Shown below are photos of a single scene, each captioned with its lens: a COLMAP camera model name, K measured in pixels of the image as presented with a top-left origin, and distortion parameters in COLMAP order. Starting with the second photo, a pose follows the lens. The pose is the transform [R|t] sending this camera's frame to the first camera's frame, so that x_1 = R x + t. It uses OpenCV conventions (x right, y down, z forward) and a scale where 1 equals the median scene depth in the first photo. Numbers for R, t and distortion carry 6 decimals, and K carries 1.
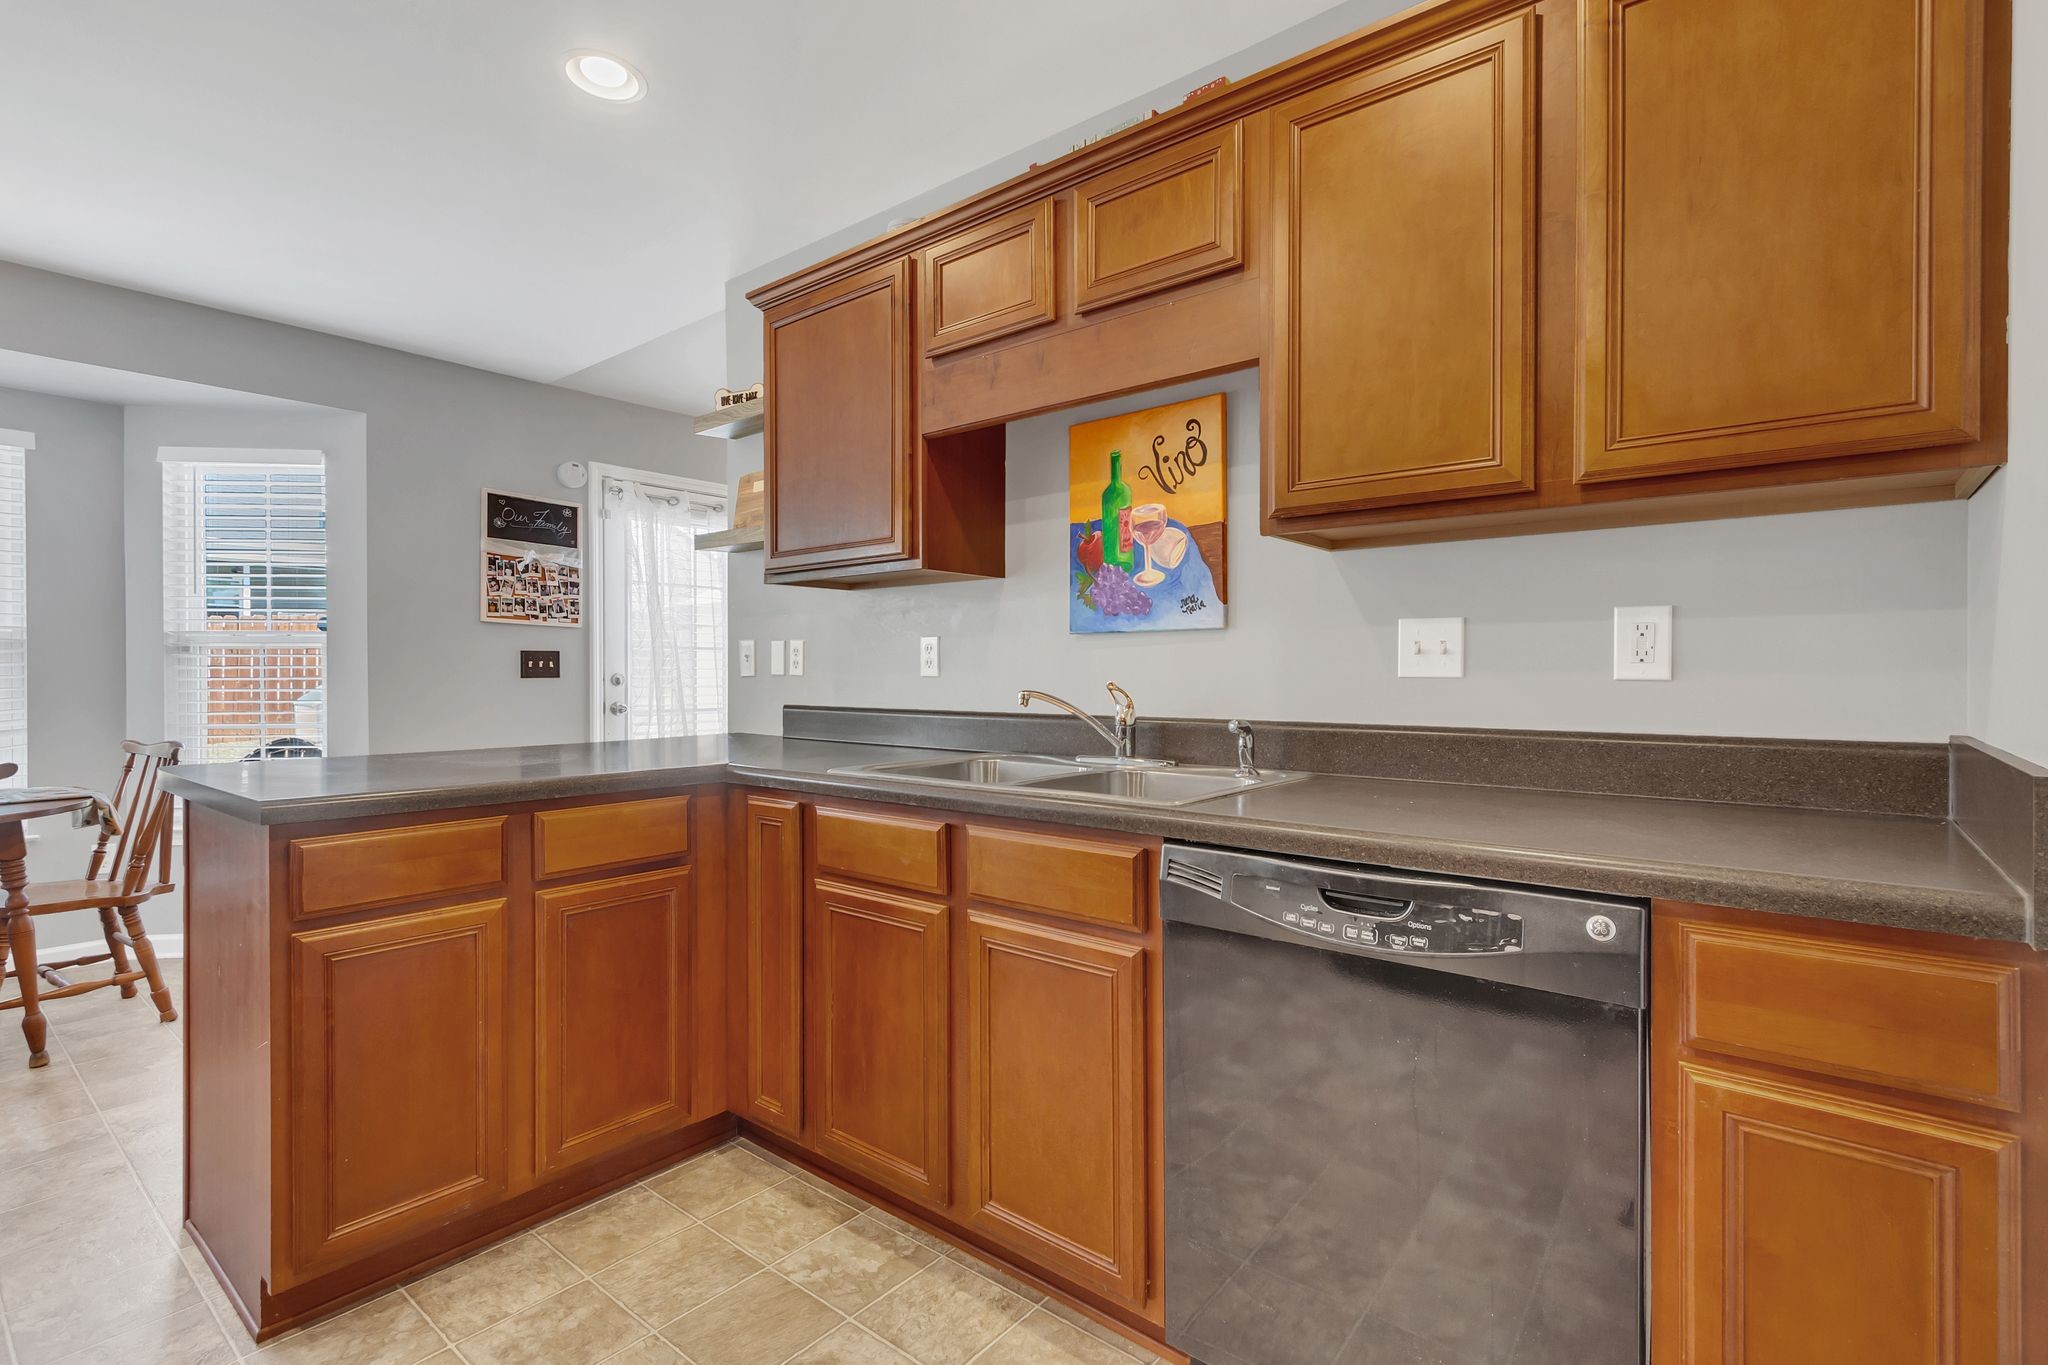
lens RADIAL K [[926.4, 0, 1002.7], [0, 926.4, 678.5], [0, 0, 1]] dist [0.002343, -0.000350]
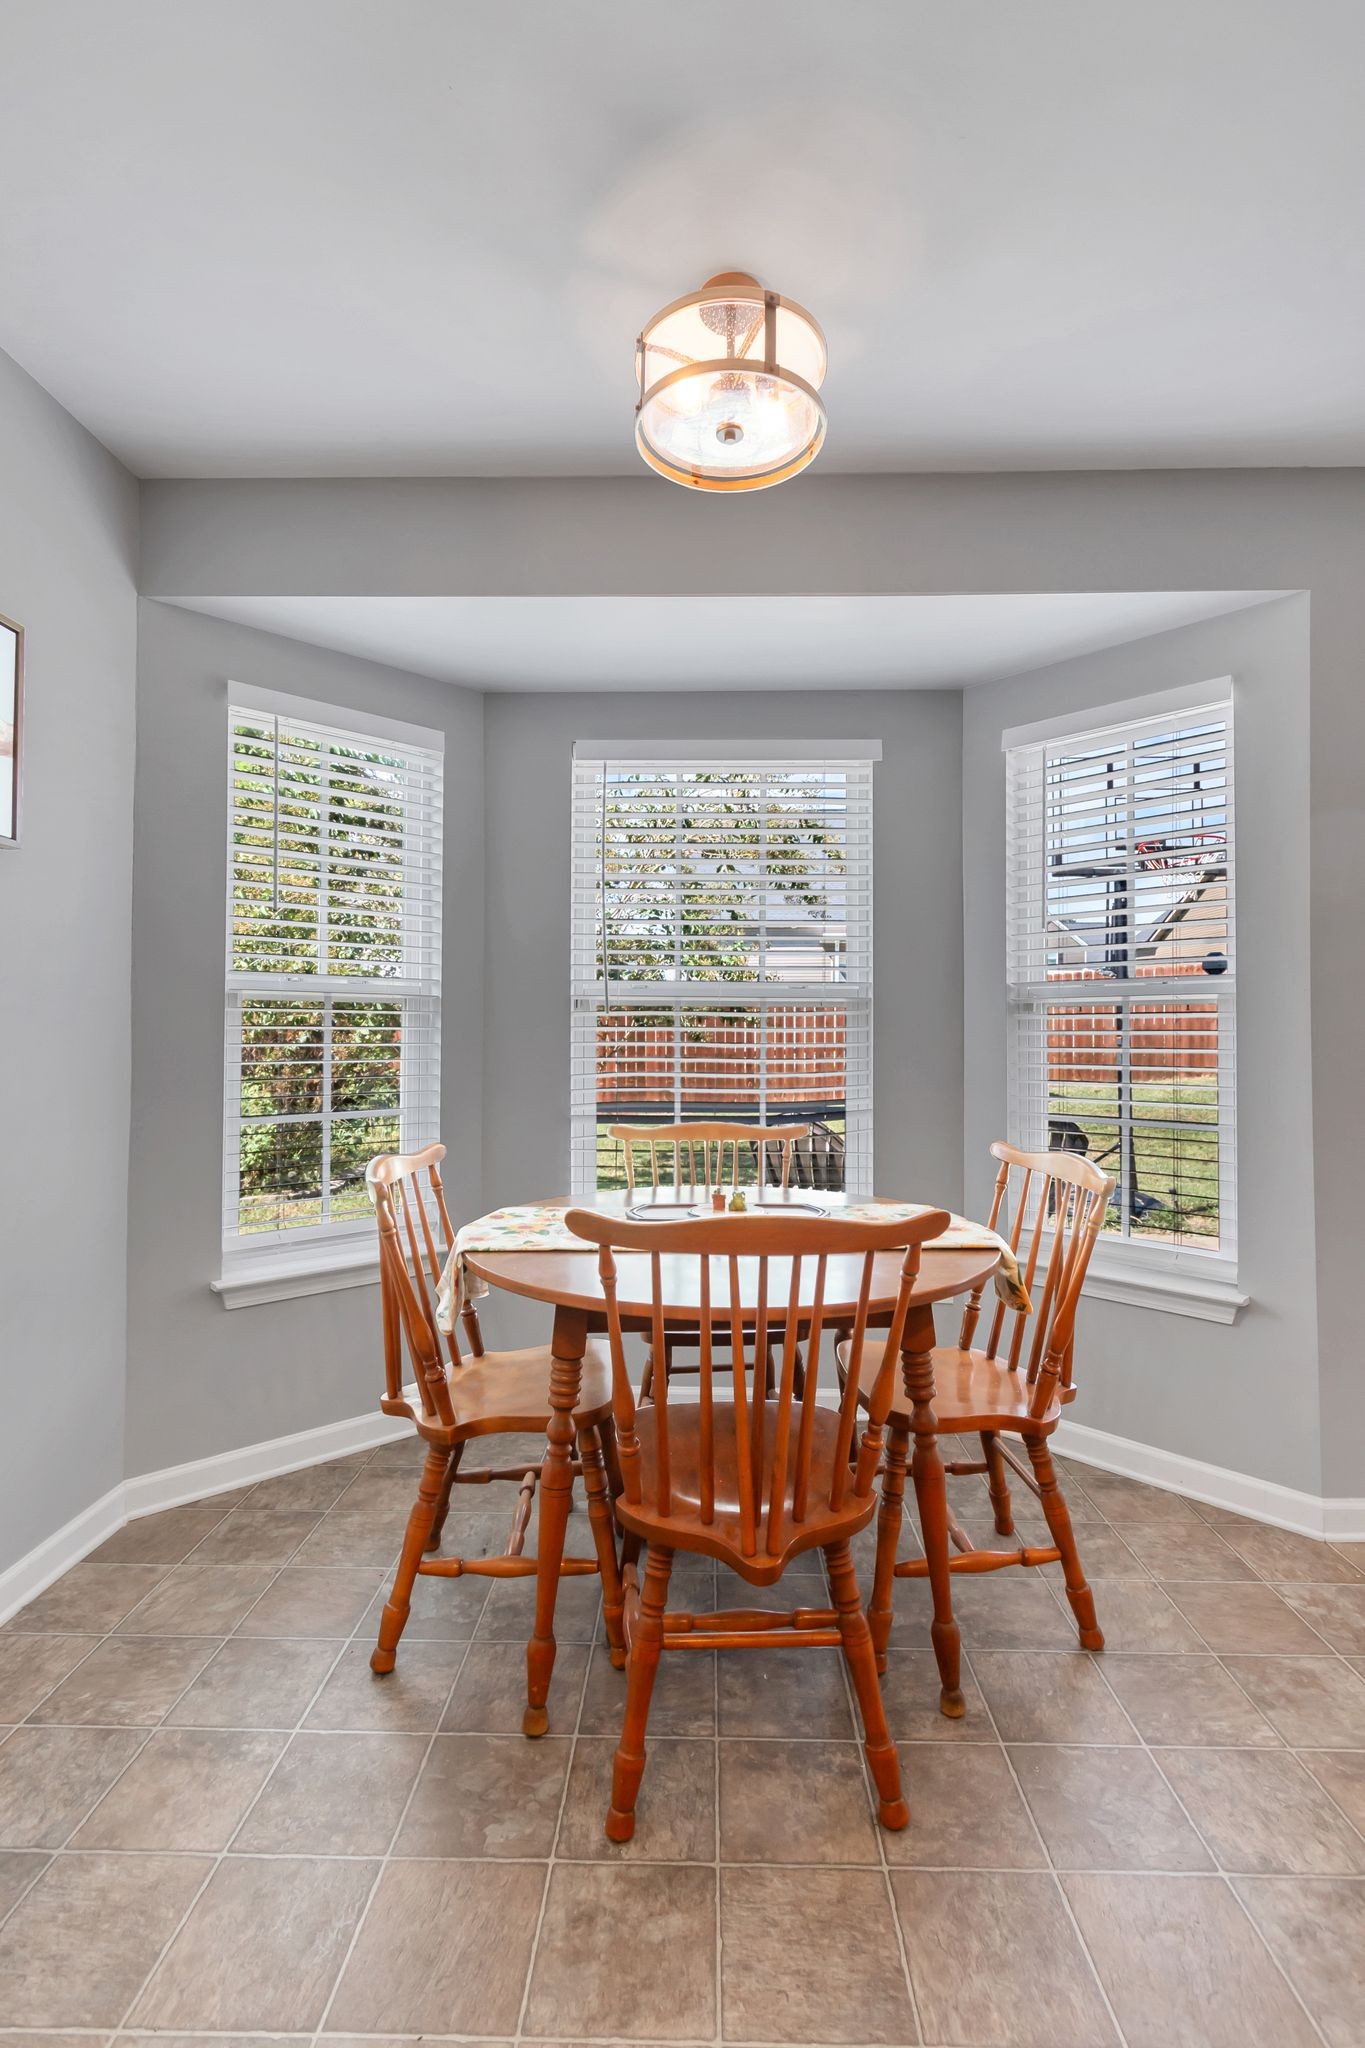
lens RADIAL K [[954.7, 0, 682.5], [0, 954.7, 1024.0], [0, 0, 1]] dist [0.001102, -0.000212]
pose [[0.605351, -0.007453, -0.795924, -0.465490], [-0.008393, 0.999841, -0.015746, -0.005166], [0.795915, 0.016212, 0.605192, 0.348777]]
